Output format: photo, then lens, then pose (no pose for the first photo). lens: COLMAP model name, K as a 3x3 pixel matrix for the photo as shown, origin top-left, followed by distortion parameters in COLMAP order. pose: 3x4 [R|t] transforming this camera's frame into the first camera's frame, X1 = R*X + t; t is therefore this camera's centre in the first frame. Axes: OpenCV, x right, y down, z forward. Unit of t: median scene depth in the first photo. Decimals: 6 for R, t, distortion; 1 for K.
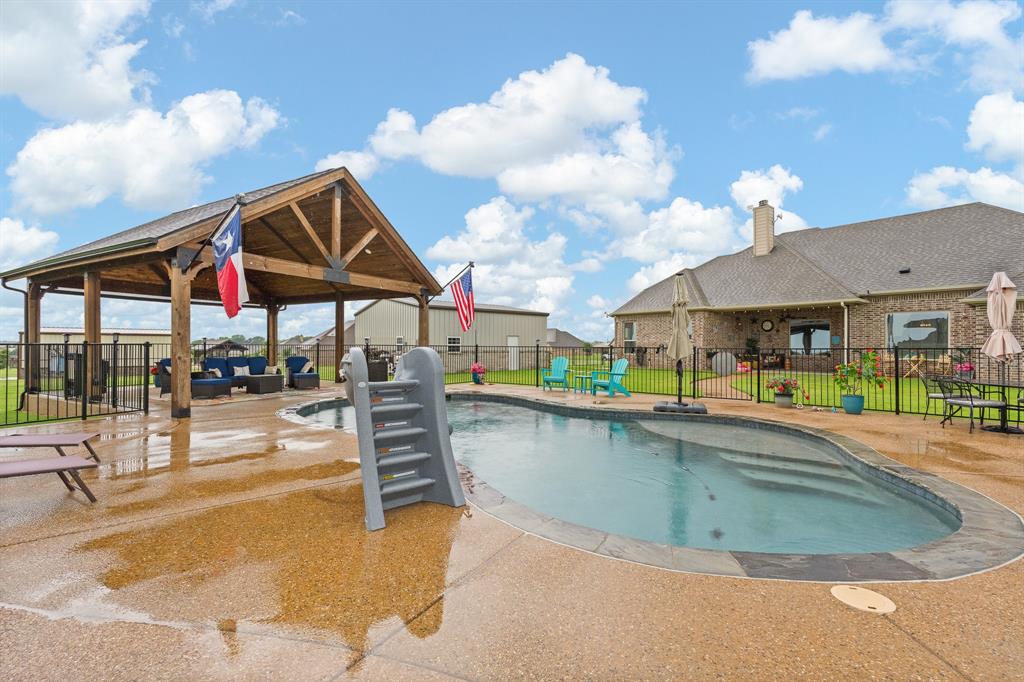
lens RADIAL K [[452.7, 0, 510.4], [0, 452.7, 350.7], [0, 0, 1]] dist [-0.003728, -0.000151]
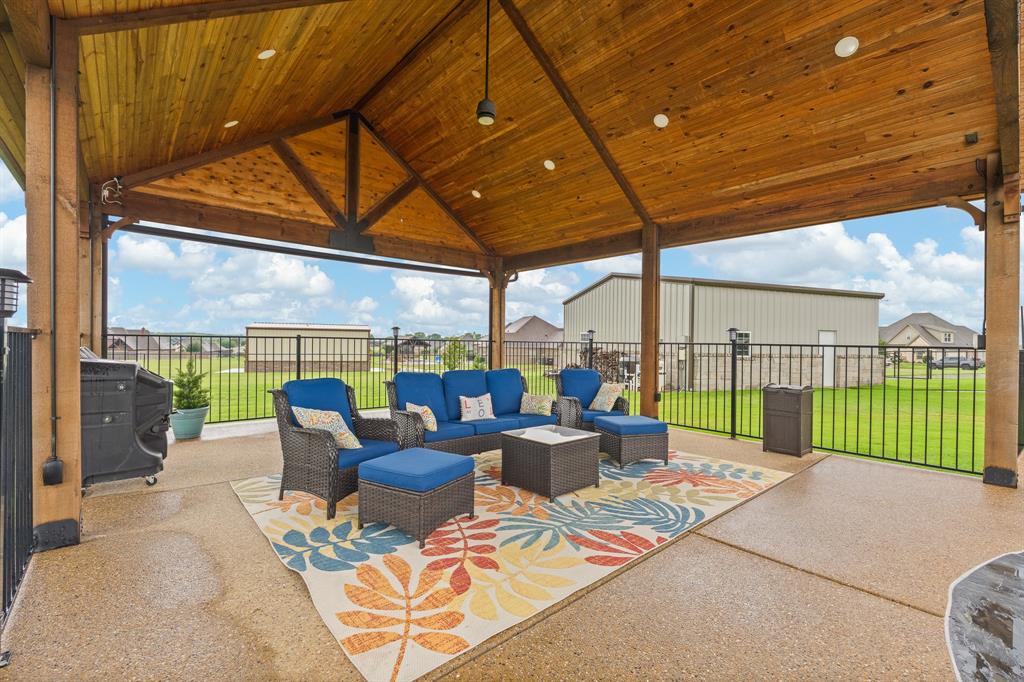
lens RADIAL K [[452.7, 0, 510.4], [0, 452.7, 350.7], [0, 0, 1]] dist [-0.003728, -0.000151]
pose [[0.940357, 0.013647, -0.339916, -0.400549], [-0.011559, 0.999900, 0.008168, -0.007292], [0.339994, -0.003751, 0.940420, 0.590946]]
